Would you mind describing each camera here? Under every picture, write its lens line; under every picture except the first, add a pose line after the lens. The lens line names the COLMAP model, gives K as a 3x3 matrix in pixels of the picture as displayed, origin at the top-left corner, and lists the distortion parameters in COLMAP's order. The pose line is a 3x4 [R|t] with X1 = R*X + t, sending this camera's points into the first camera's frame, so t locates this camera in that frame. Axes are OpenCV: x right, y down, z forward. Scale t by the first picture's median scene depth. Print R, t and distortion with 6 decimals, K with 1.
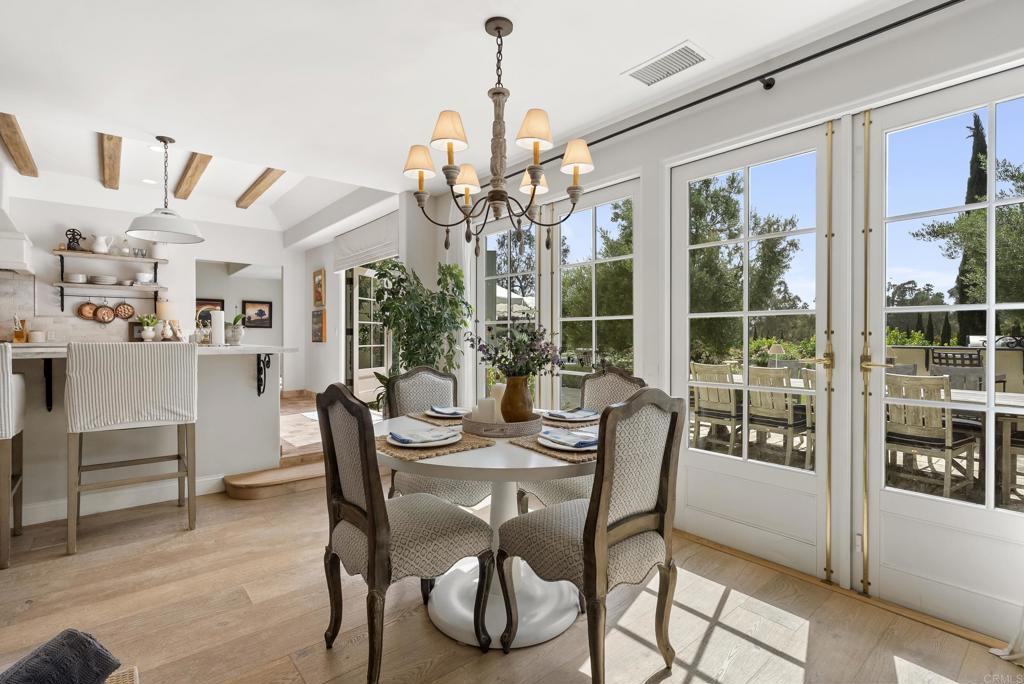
lens RADIAL K [[486.0, 0, 510.1], [0, 486.0, 342.9], [0, 0, 1]] dist [-0.000898, -0.000104]
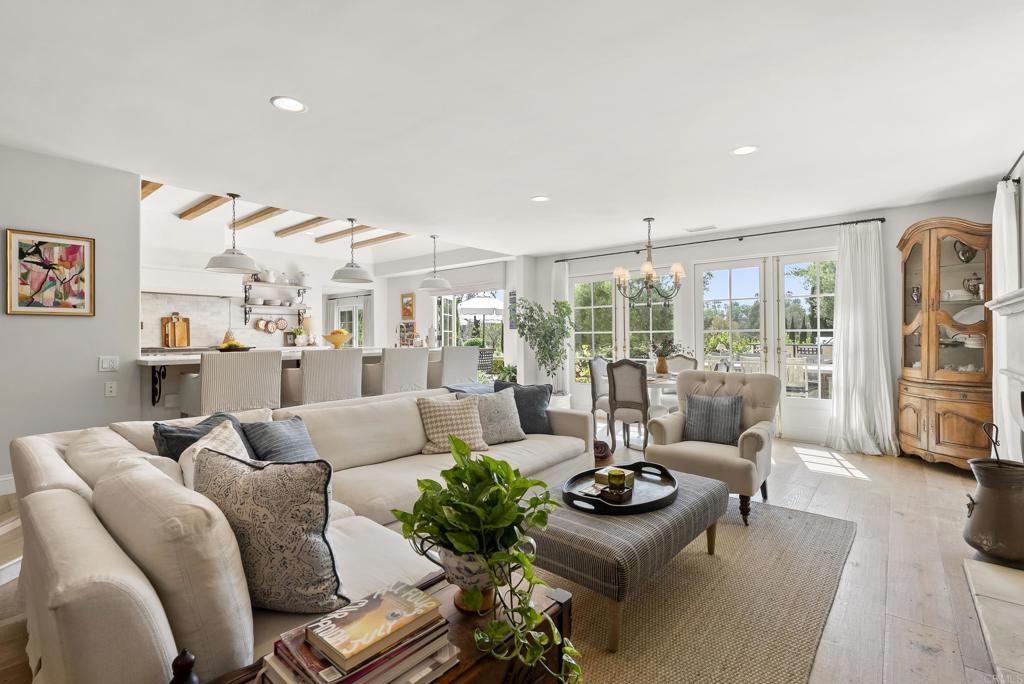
lens RADIAL K [[466.3, 0, 514.1], [0, 466.3, 338.5], [0, 0, 1]] dist [-0.001891, -0.000090]
pose [[0.984383, -0.007613, 0.175876, -0.393844], [0.009998, 0.999870, -0.012676, -0.002136], [-0.175757, 0.014237, 0.984331, -0.433140]]
